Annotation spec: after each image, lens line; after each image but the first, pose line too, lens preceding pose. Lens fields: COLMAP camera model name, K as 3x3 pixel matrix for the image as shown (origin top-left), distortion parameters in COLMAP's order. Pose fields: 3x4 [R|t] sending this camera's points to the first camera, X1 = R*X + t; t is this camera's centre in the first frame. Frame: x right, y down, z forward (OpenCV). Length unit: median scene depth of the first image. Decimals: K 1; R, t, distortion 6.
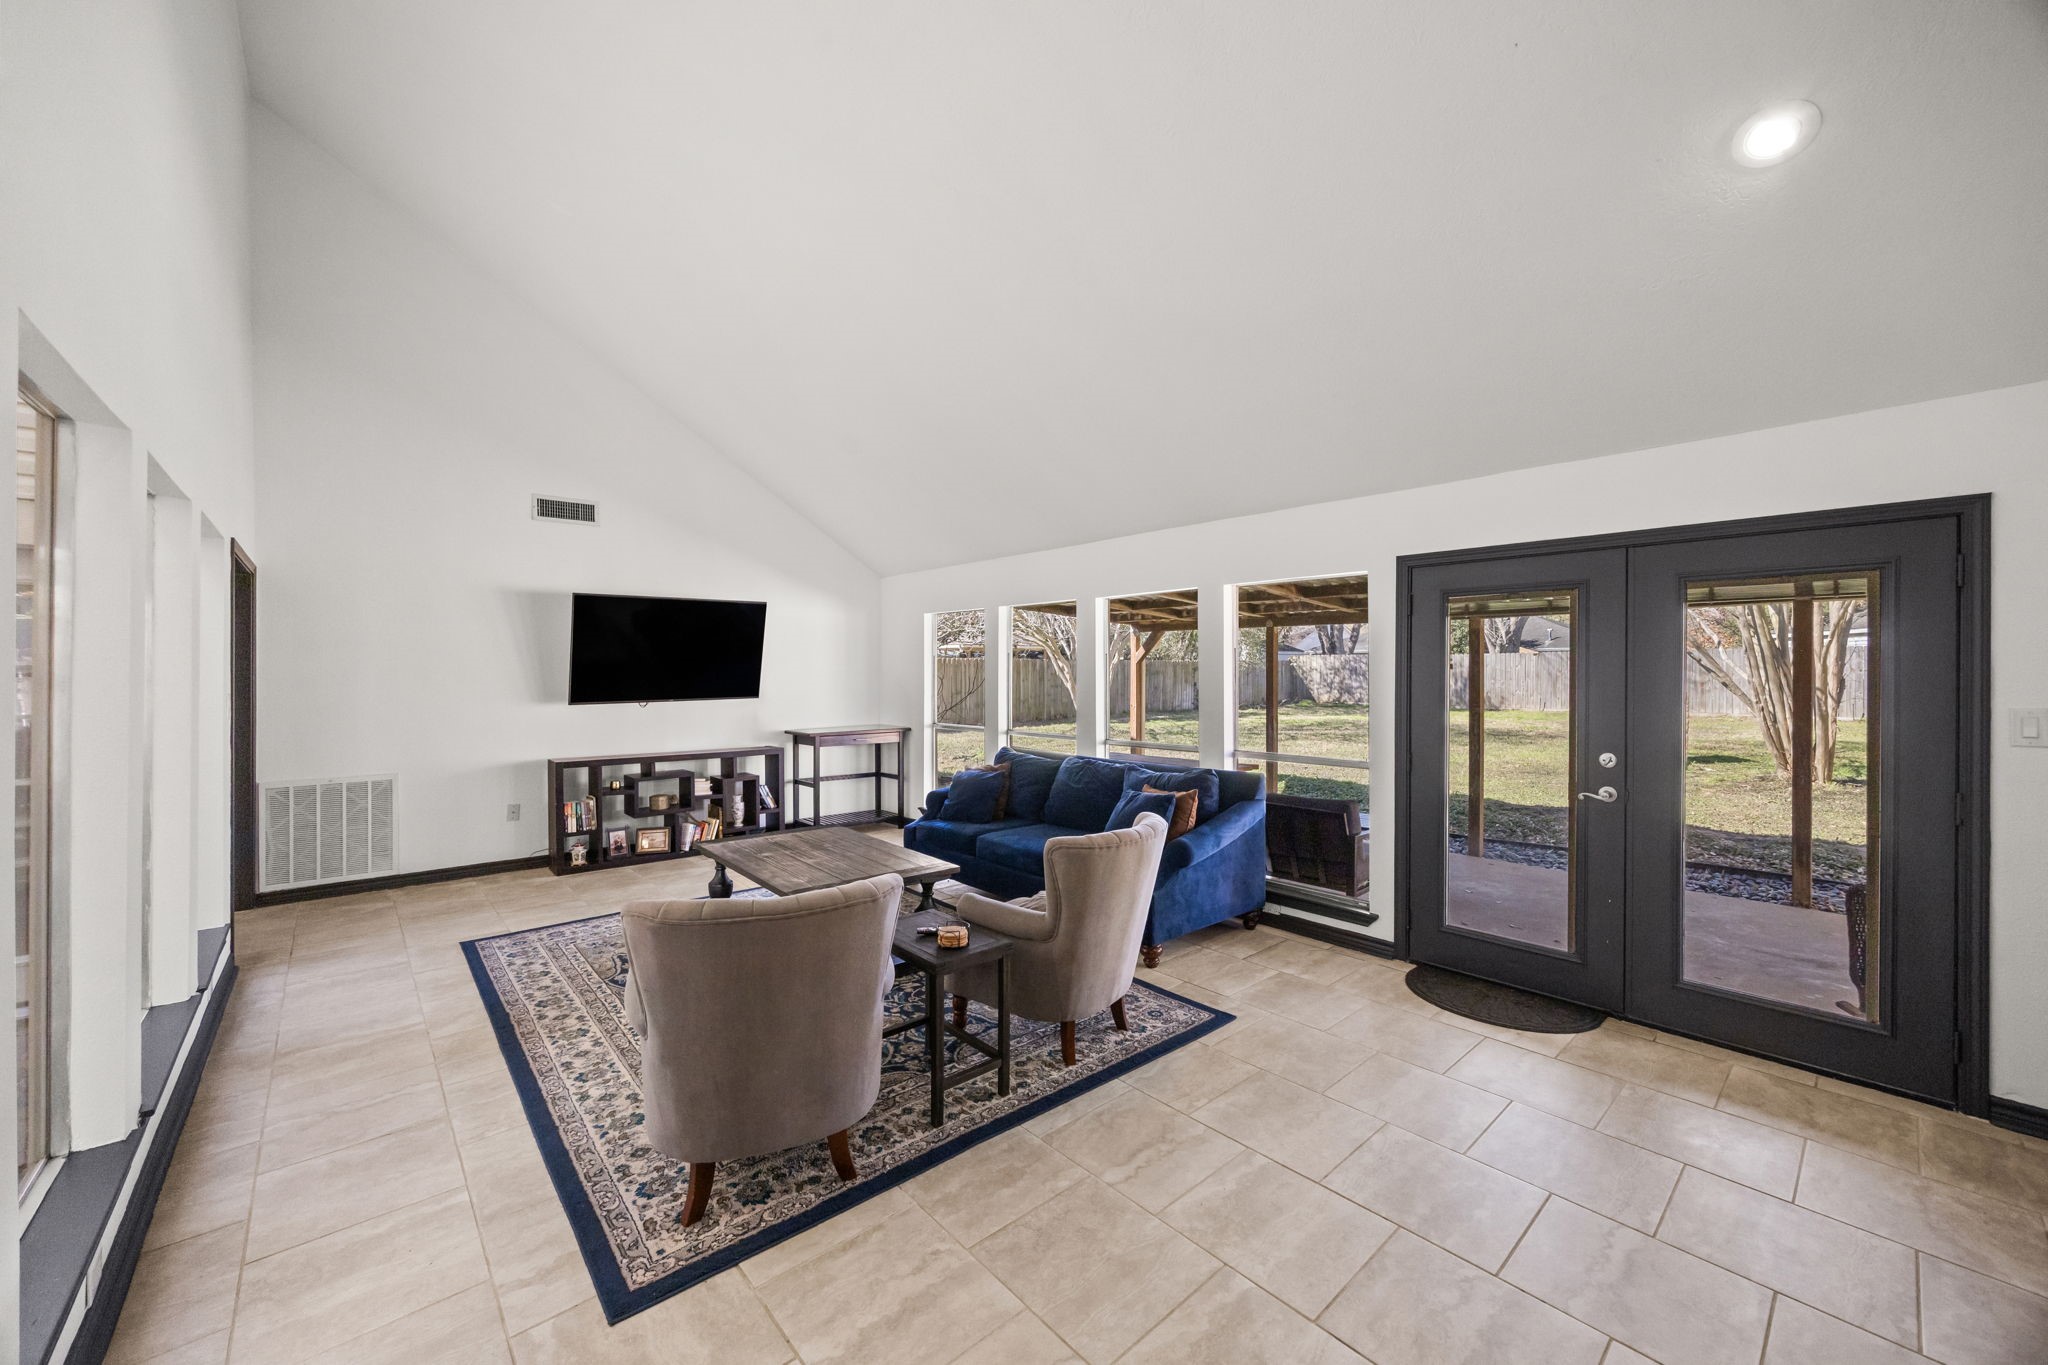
lens RADIAL K [[778.0, 0, 1028.7], [0, 778.0, 676.1], [0, 0, 1]] dist [-0.000555, -0.000026]
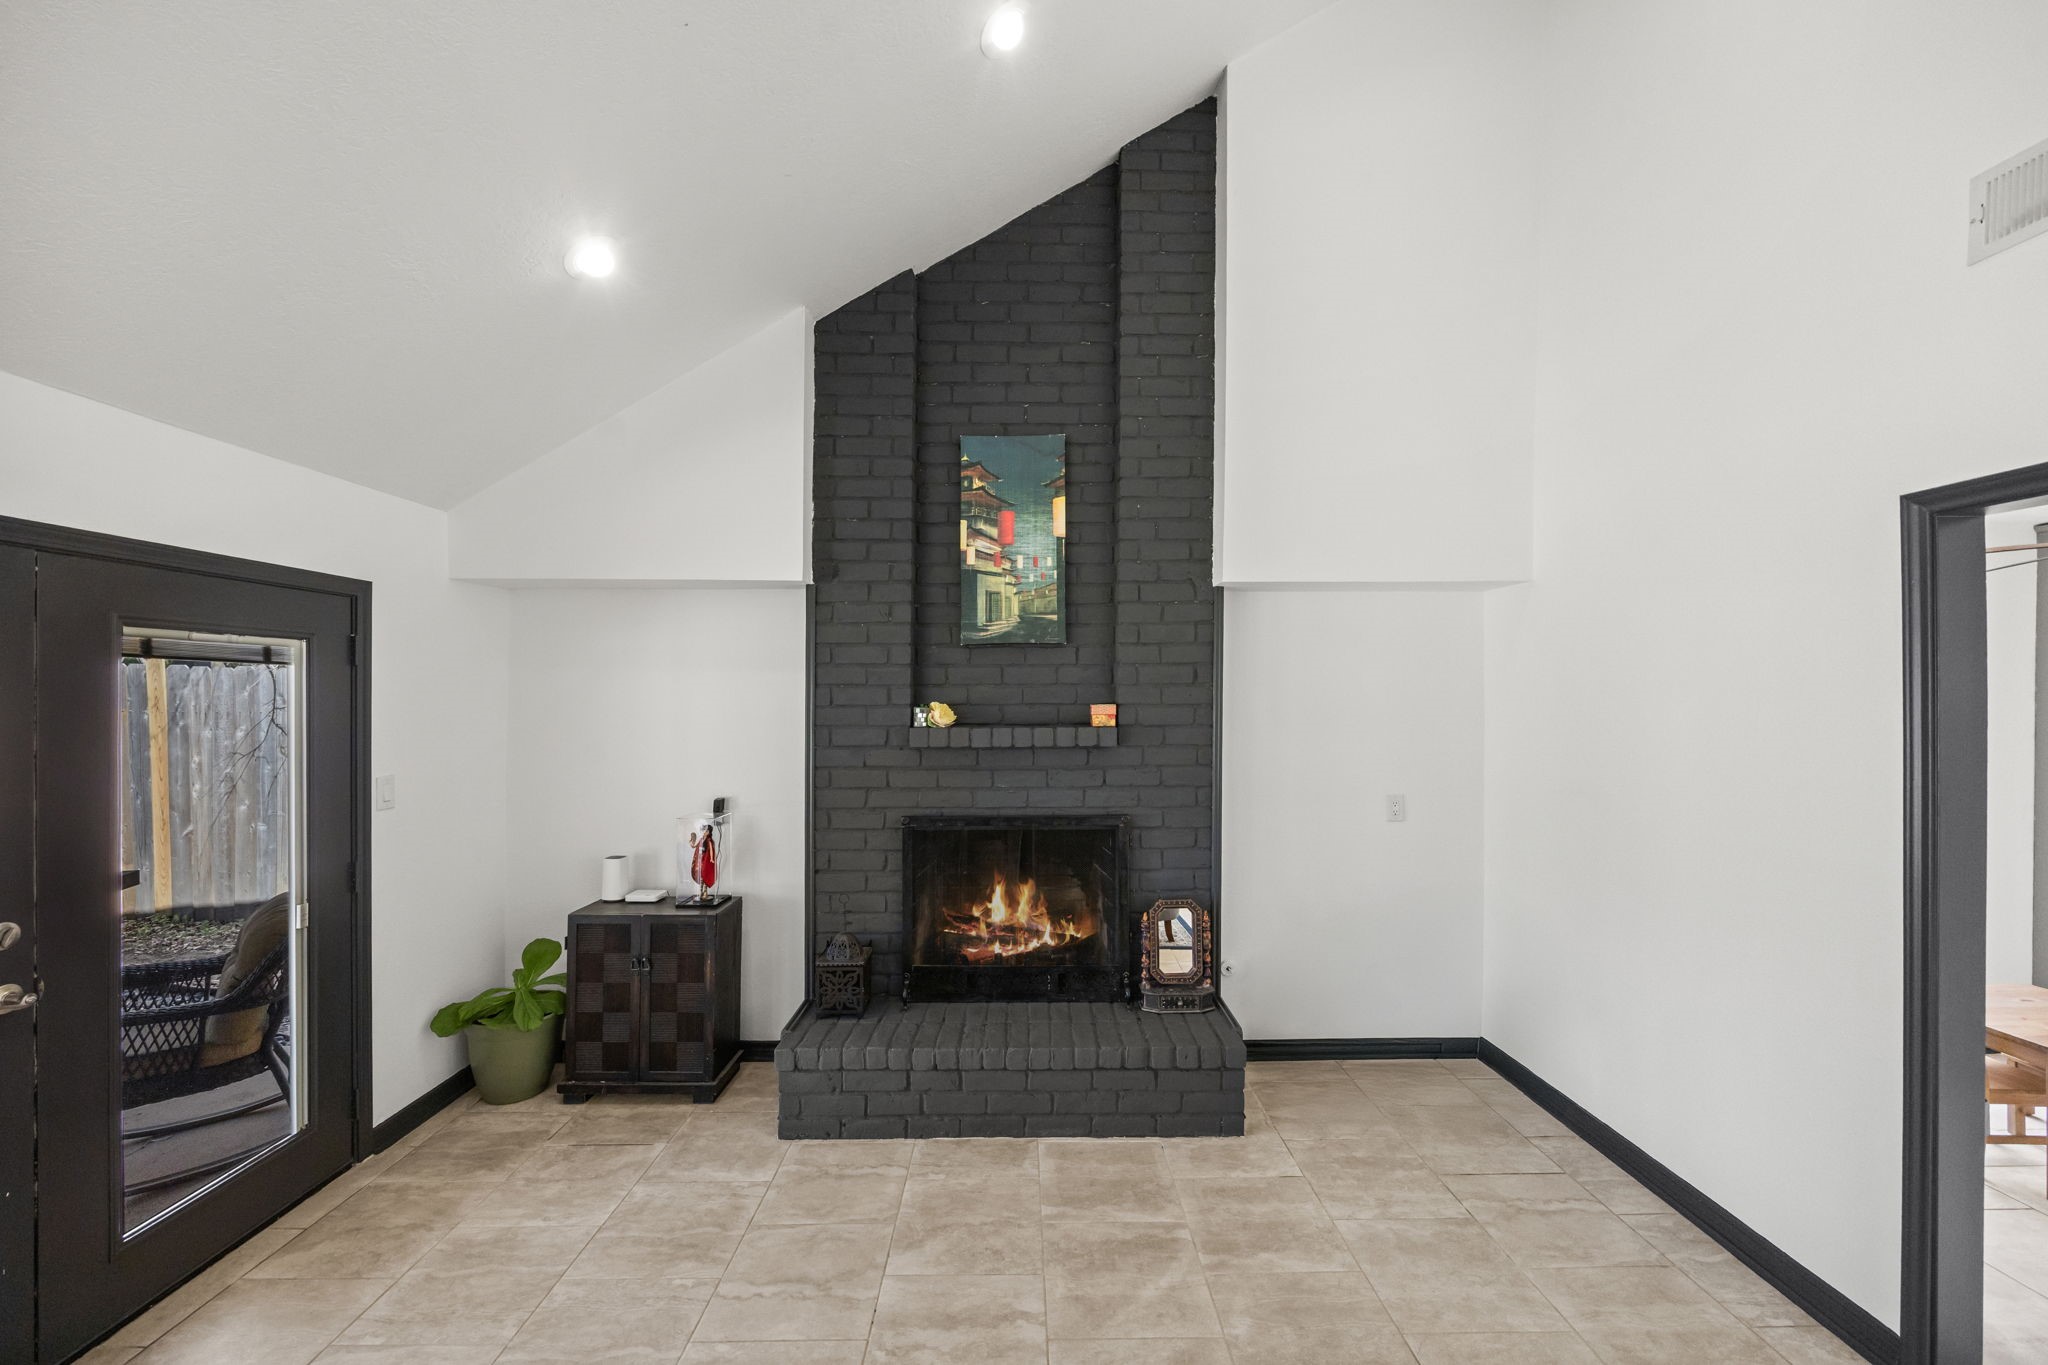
lens RADIAL K [[778.0, 0, 1025.4], [0, 778.0, 699.2], [0, 0, 1]] dist [-0.000555, -0.000026]
pose [[-0.765205, 0.003575, 0.643777, -0.117935], [0.001320, 0.999991, -0.003984, -0.041957], [-0.643785, -0.002198, -0.765203, 0.838954]]
